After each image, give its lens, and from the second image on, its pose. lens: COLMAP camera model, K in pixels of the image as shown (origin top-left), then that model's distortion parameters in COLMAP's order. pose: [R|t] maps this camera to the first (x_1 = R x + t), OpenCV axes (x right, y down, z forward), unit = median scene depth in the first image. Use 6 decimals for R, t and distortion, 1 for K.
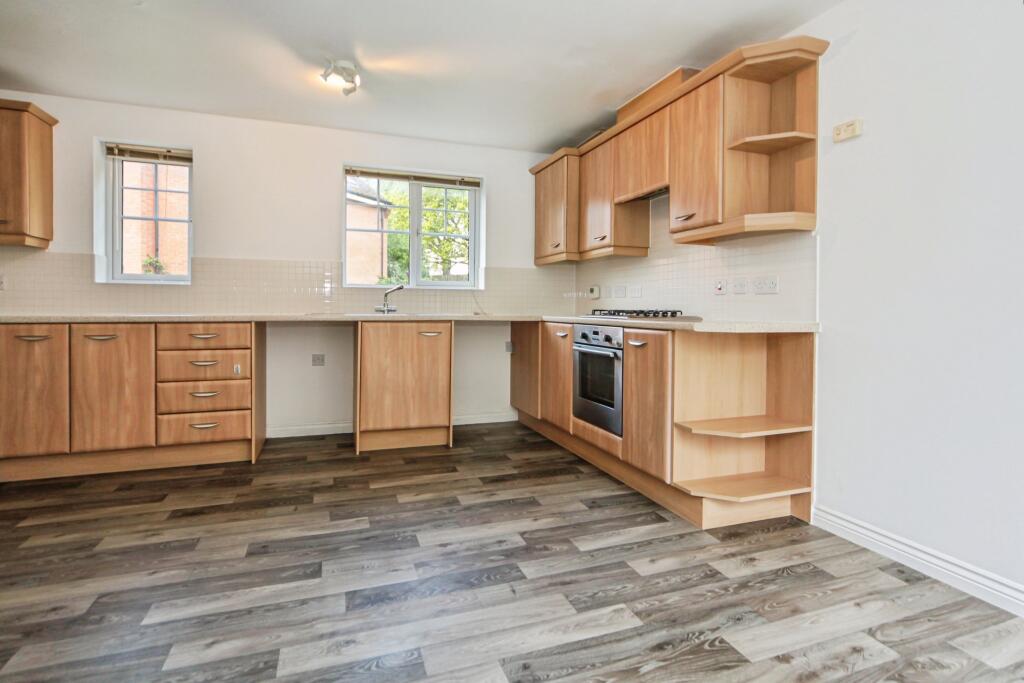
lens RADIAL K [[512.1, 0, 515.6], [0, 512.1, 309.1], [0, 0, 1]] dist [-0.001820, 0.001007]
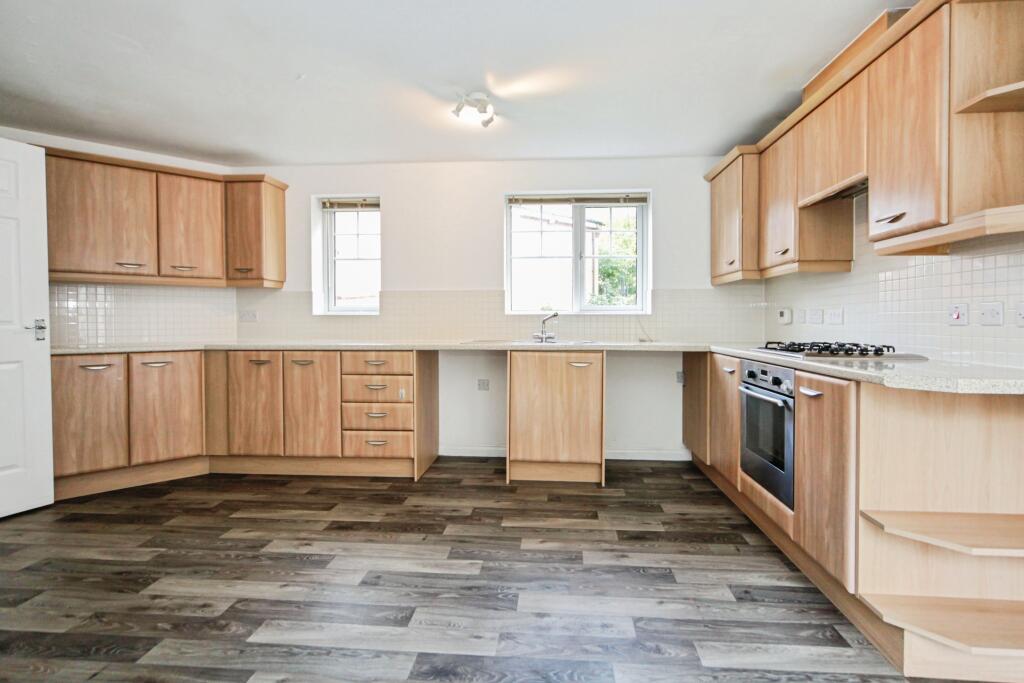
lens RADIAL K [[495.7, 0, 522.0], [0, 495.7, 324.9], [0, 0, 1]] dist [-0.002224, 0.000770]
pose [[0.914285, -0.003613, -0.405055, 0.130872], [0.004945, 0.999985, 0.002242, -0.033100], [0.405041, -0.004053, 0.914290, 0.146944]]
